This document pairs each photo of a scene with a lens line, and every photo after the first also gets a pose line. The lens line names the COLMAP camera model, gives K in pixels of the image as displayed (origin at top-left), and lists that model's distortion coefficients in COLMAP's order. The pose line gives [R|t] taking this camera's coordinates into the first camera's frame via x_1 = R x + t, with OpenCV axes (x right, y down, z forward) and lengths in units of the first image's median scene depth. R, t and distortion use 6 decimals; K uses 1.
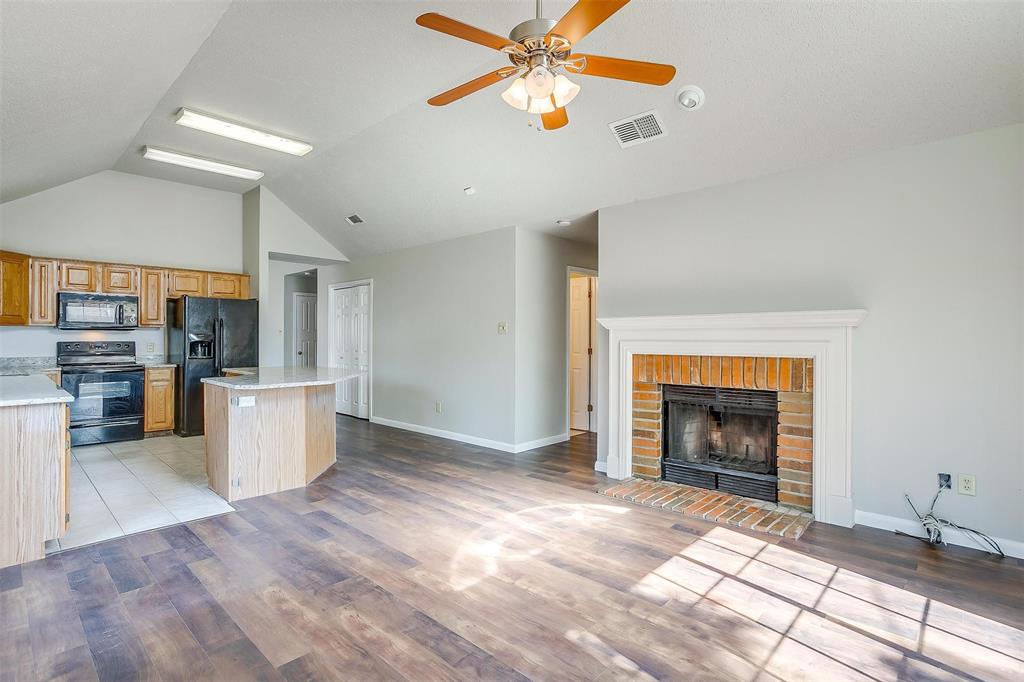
lens RADIAL K [[505.2, 0, 512.0], [0, 505.2, 341.0], [0, 0, 1]] dist [-0.002413, -0.000262]
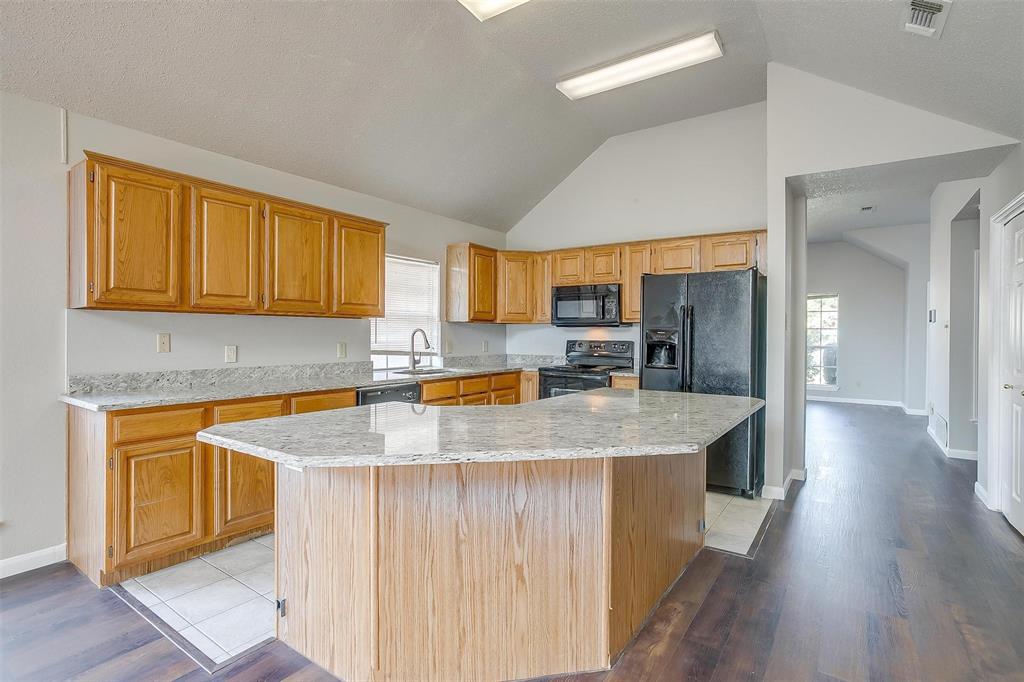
lens RADIAL K [[505.2, 0, 512.0], [0, 505.2, 341.0], [0, 0, 1]] dist [-0.002413, -0.000262]
pose [[0.145893, 0.016643, -0.989160, 0.013907], [-0.009314, 0.999837, 0.015449, -0.010042], [0.989257, 0.006959, 0.146024, 0.761194]]
